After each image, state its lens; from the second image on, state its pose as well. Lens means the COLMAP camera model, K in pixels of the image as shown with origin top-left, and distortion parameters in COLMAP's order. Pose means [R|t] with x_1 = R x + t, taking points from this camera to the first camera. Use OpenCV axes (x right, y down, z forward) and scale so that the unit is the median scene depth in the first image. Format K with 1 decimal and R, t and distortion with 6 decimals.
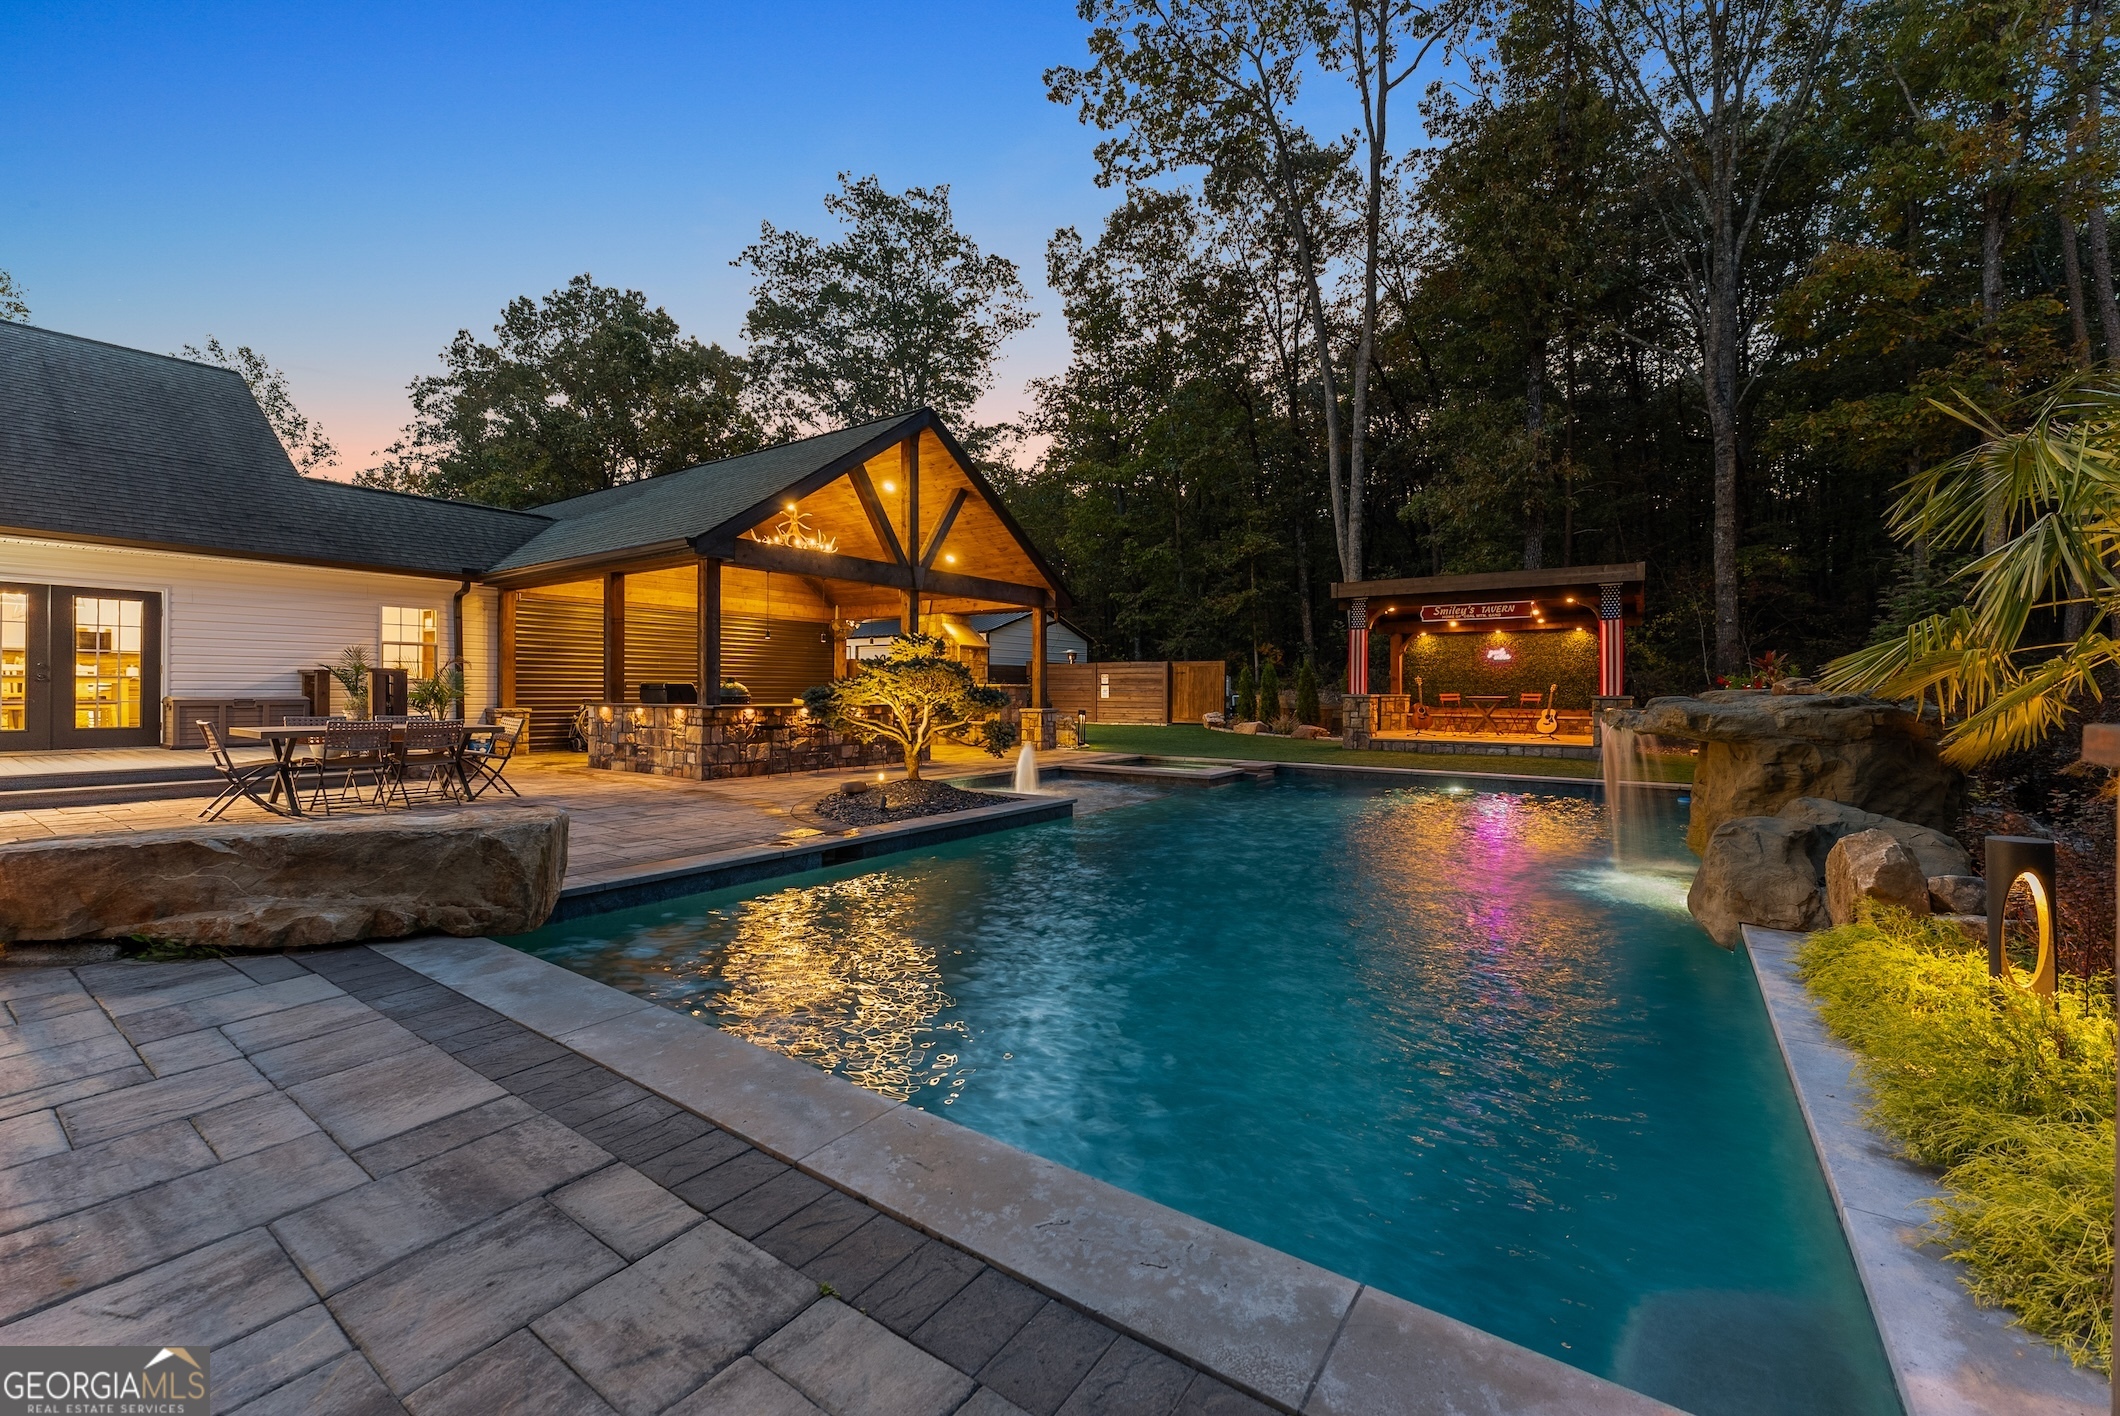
lens RADIAL K [[853.2, 0, 1062.6], [0, 853.2, 693.6], [0, 0, 1]] dist [0.001257, 0.000218]
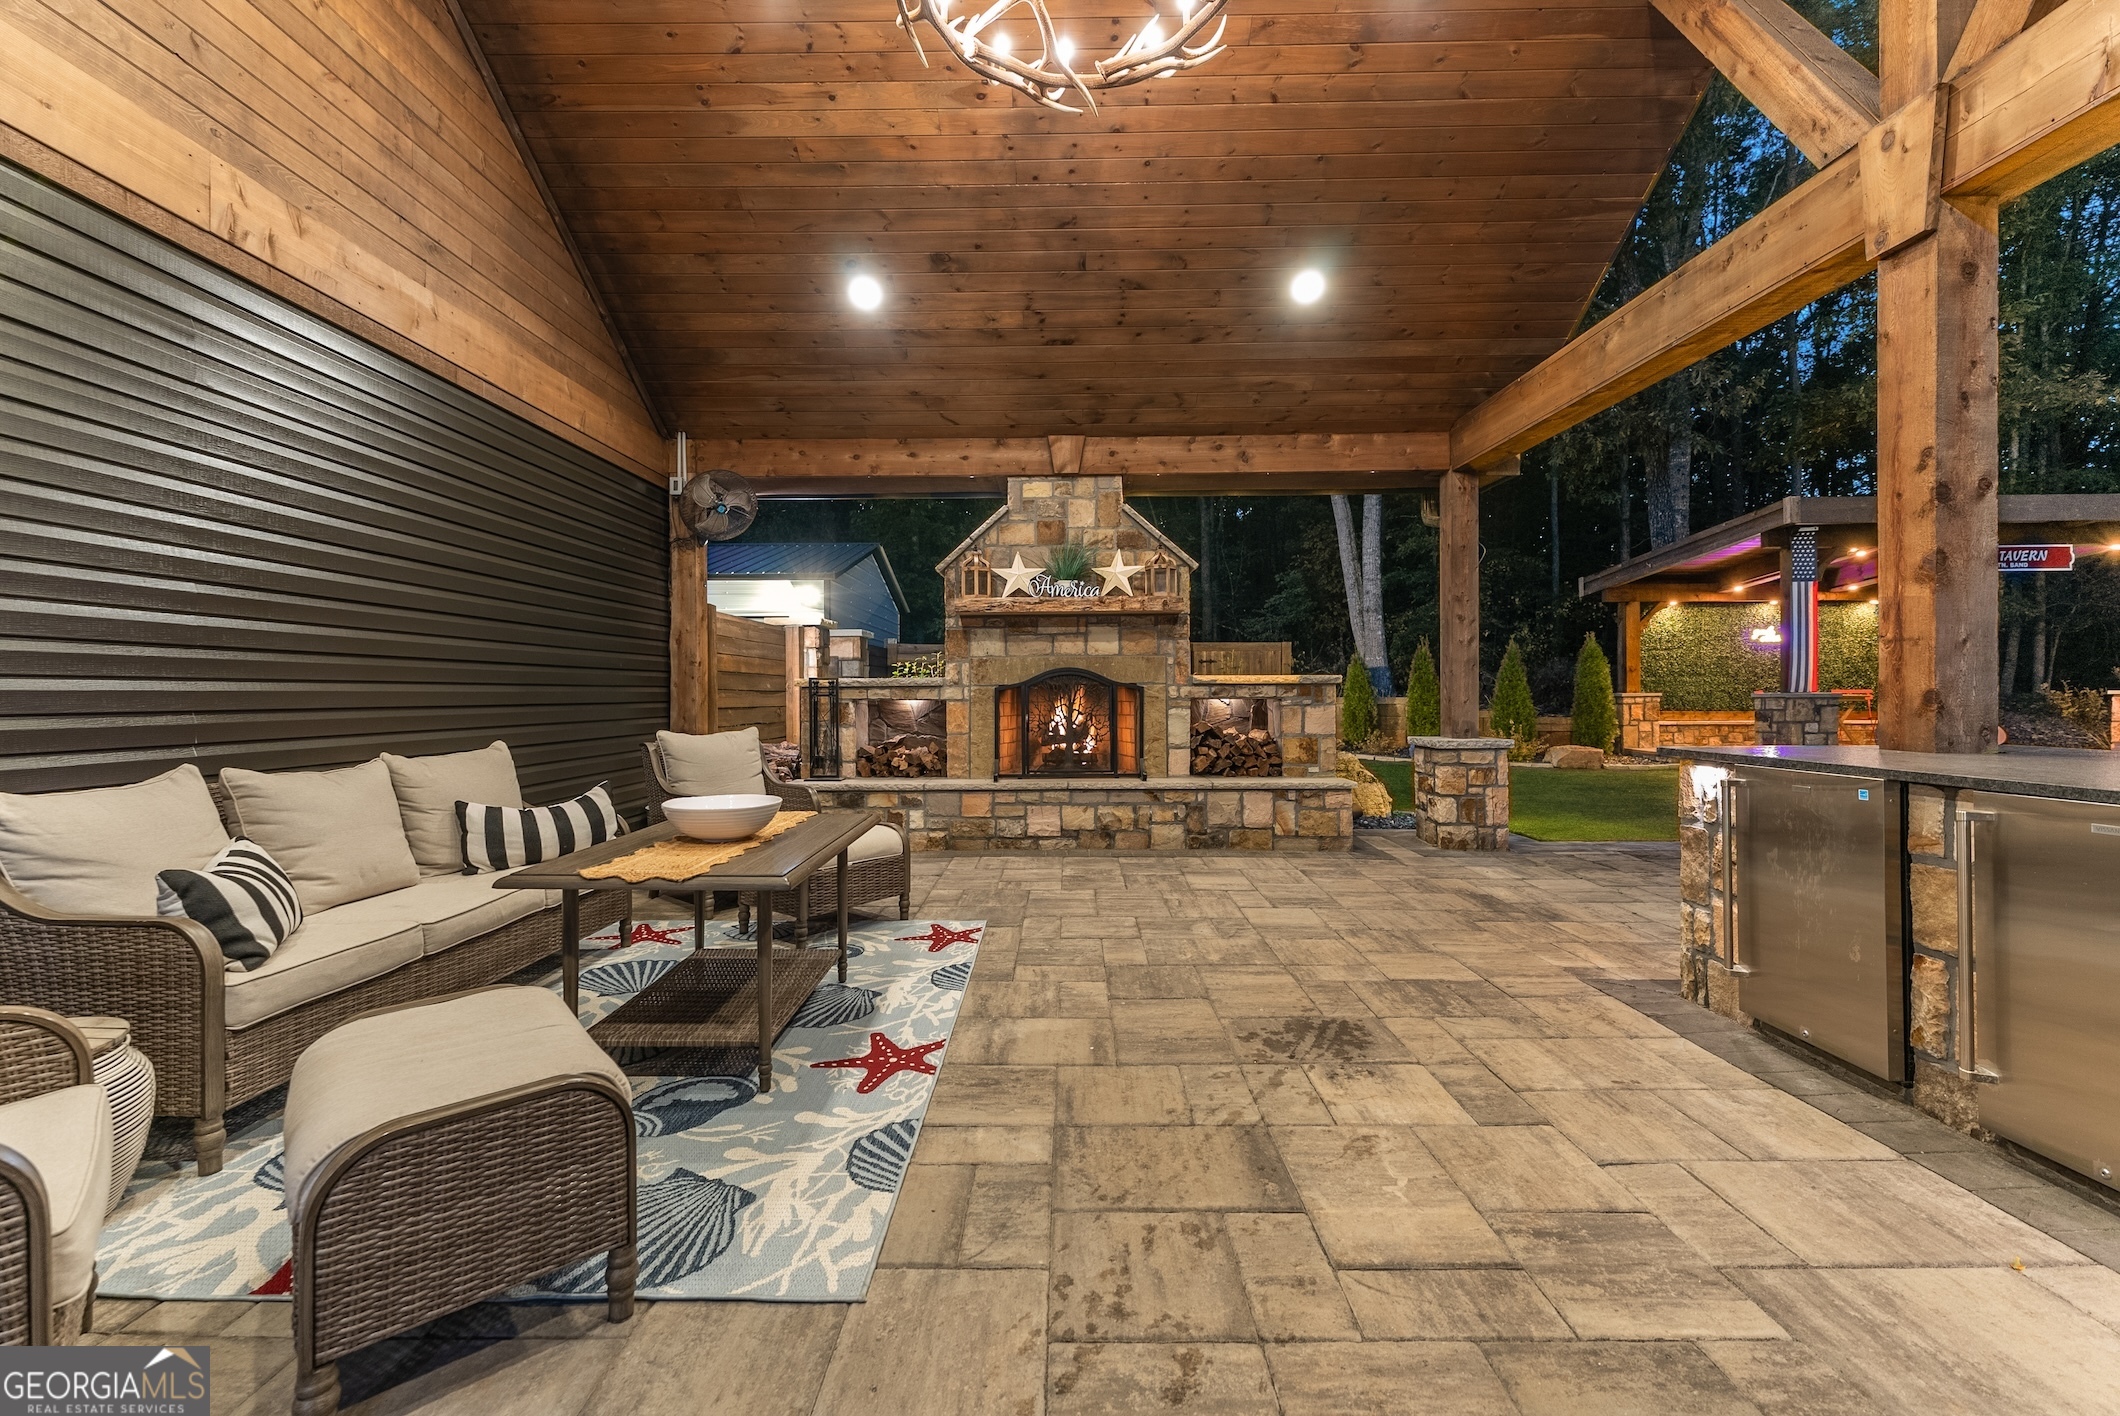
lens RADIAL K [[849.4, 0, 1057.7], [0, 849.4, 698.6], [0, 0, 1]] dist [0.001129, -0.000025]
pose [[0.825160, -0.013475, 0.564739, -0.356966], [0.012084, 0.999908, 0.006202, -0.004266], [-0.564770, 0.001707, 0.825246, 0.711133]]
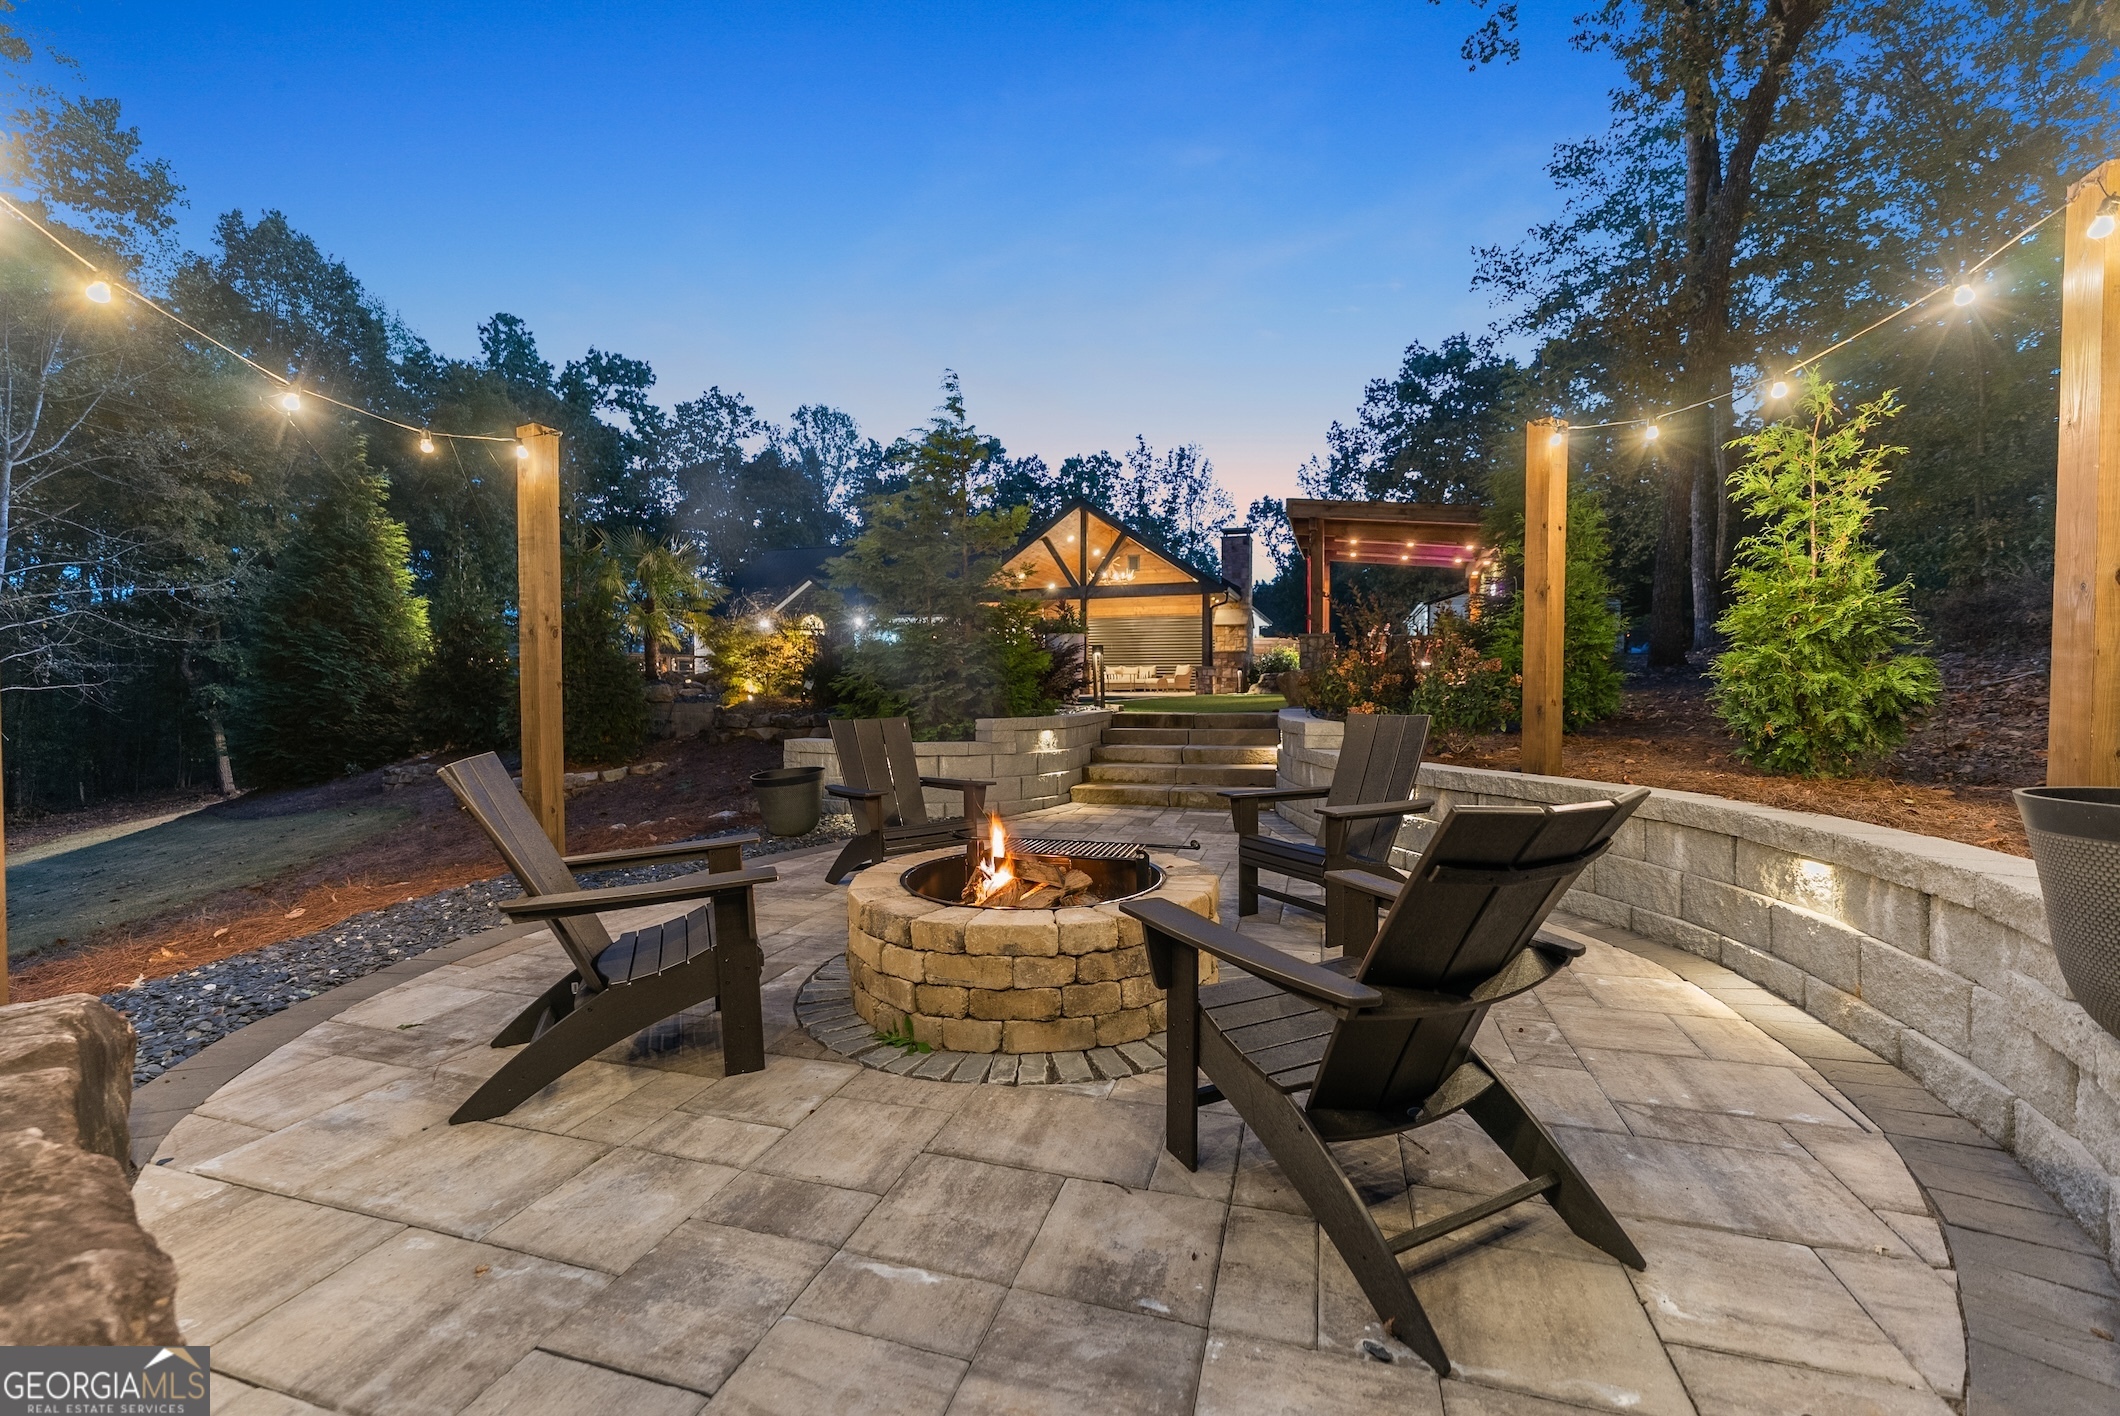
lens RADIAL K [[858.8, 0, 1072.5], [0, 858.8, 704.7], [0, 0, 1]] dist [-0.000058, -0.000171]
pose [[0.294943, 0.015130, -0.955395, 1.166570], [-0.001266, 0.999880, 0.015444, 0.054957], [0.955514, -0.003346, 0.294927, 0.327438]]
